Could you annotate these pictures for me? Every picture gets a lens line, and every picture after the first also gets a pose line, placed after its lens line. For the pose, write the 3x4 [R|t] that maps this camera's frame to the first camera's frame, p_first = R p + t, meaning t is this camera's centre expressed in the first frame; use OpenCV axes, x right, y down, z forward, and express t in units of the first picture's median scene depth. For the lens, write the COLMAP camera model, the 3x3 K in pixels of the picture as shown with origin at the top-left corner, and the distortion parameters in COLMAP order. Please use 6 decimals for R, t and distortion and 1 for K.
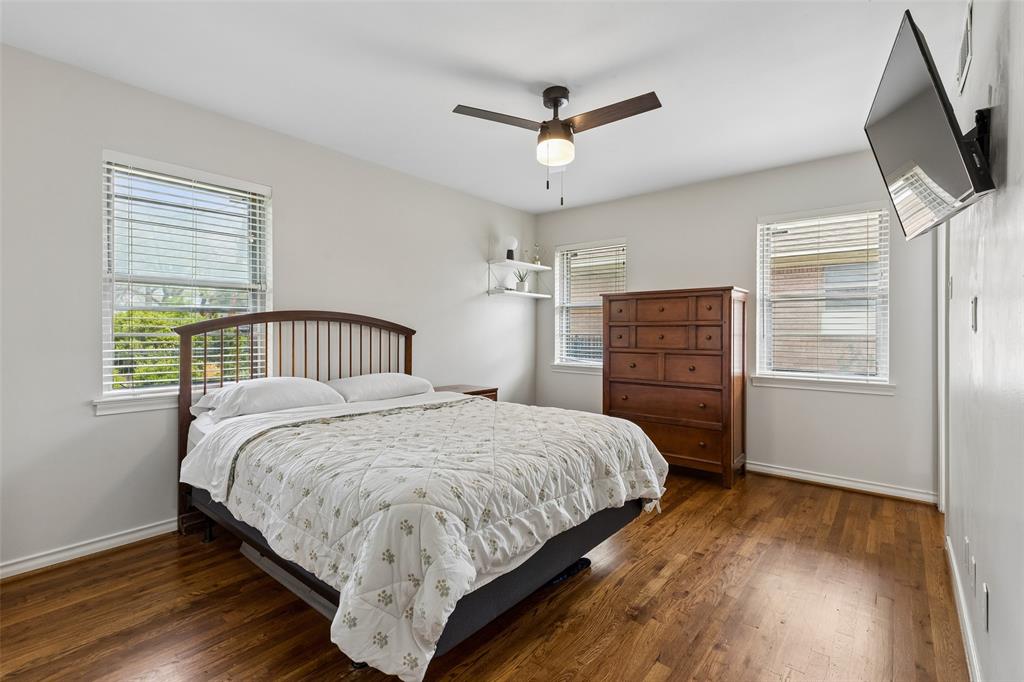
lens RADIAL K [[464.5, 0, 508.3], [0, 464.5, 337.1], [0, 0, 1]] dist [0.011809, -0.002450]
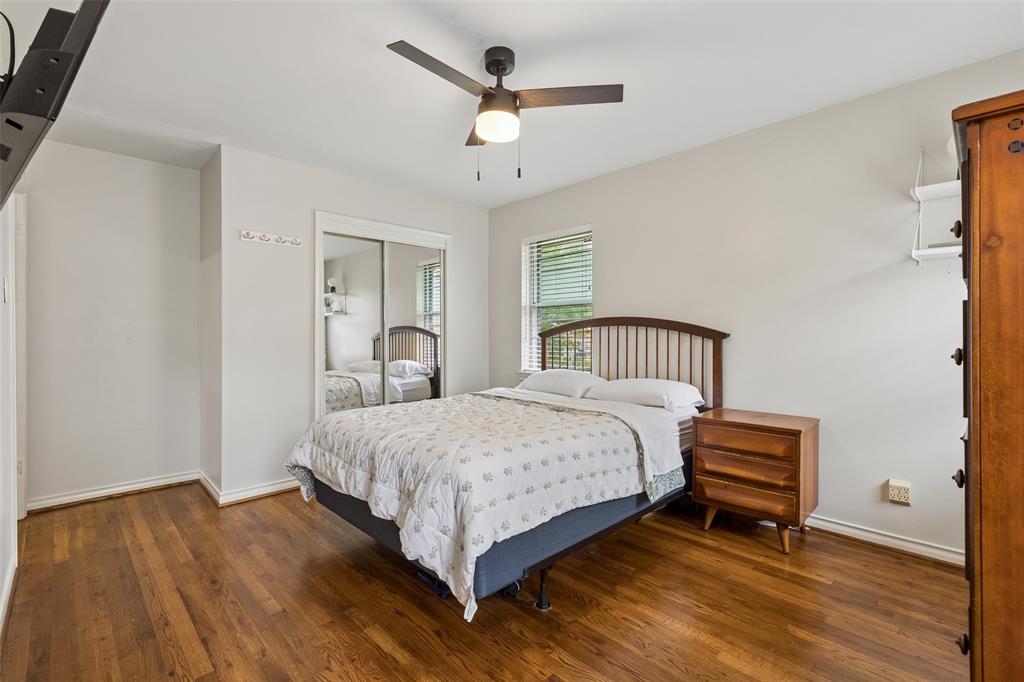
lens RADIAL K [[464.5, 0, 507.8], [0, 464.5, 337.0], [0, 0, 1]] dist [0.011809, -0.002450]
pose [[-0.099382, 0.006920, -0.995025, 0.705308], [-0.003966, 0.999965, 0.007351, -0.014761], [0.995041, 0.004677, -0.099351, 0.813808]]
